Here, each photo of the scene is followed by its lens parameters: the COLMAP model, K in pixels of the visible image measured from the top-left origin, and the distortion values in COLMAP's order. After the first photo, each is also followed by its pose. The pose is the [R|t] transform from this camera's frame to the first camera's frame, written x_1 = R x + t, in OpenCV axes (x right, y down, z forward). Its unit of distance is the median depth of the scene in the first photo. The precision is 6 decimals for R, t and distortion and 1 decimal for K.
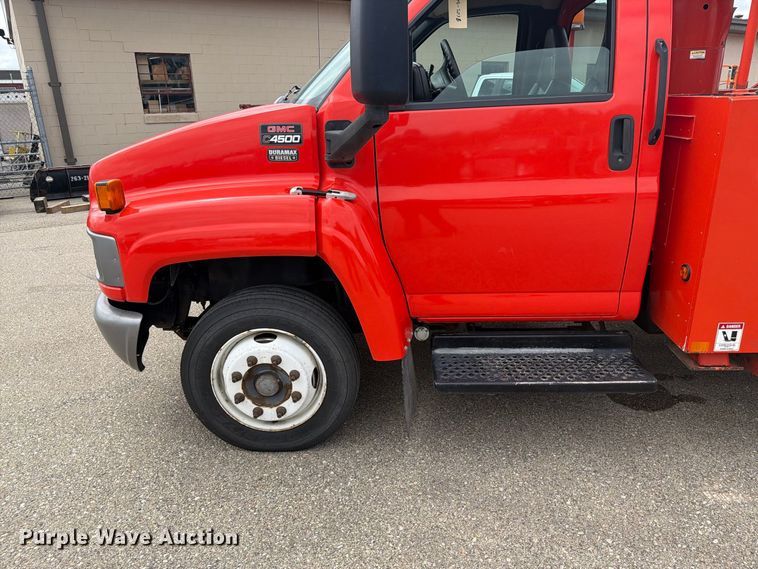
lens RADIAL K [[528.8, 0, 382.6], [0, 528.8, 283.4], [0, 0, 1]] dist [0.086214, -0.100990]
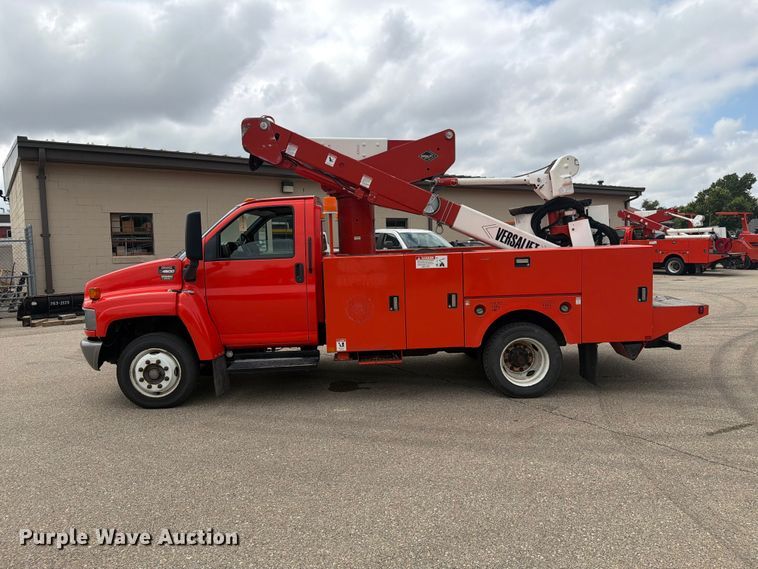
lens RADIAL K [[528.8, 0, 382.6], [0, 528.8, 283.4], [0, 0, 1]] dist [0.086214, -0.100990]
pose [[0.997906, -0.004062, 0.064554, 0.613846], [0.019765, 0.969438, -0.244538, 0.391835], [-0.061588, 0.245302, 0.967488, -1.386912]]
